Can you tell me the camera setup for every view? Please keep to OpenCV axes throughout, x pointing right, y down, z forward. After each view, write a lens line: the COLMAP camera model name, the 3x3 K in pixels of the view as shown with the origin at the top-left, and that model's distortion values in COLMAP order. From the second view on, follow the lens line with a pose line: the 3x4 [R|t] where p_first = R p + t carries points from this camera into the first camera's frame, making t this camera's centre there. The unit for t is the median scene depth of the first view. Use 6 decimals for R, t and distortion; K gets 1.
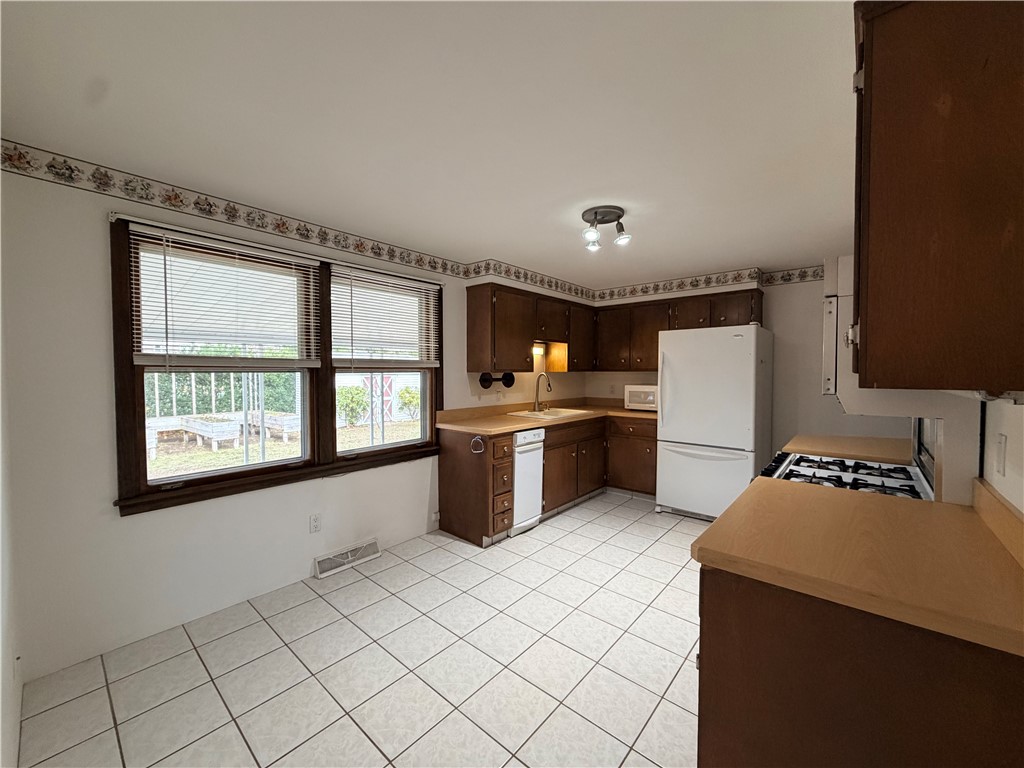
lens RADIAL K [[407.0, 0, 509.0], [0, 407.0, 382.3], [0, 0, 1]] dist [0.000504, 0.000826]
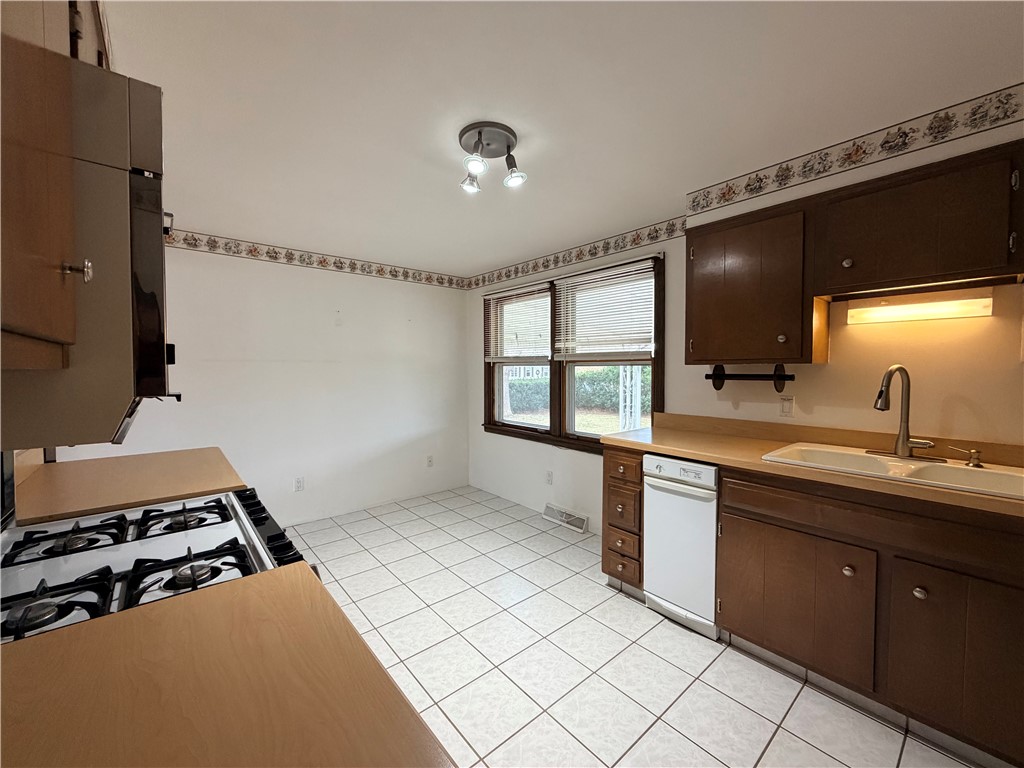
lens RADIAL K [[407.0, 0, 509.0], [0, 407.0, 382.3], [0, 0, 1]] dist [0.000504, 0.000826]
pose [[-0.152264, 0.034018, -0.987754, 0.702664], [-0.026919, 0.998894, 0.038552, -0.013884], [0.987973, 0.032459, -0.151180, 0.863940]]
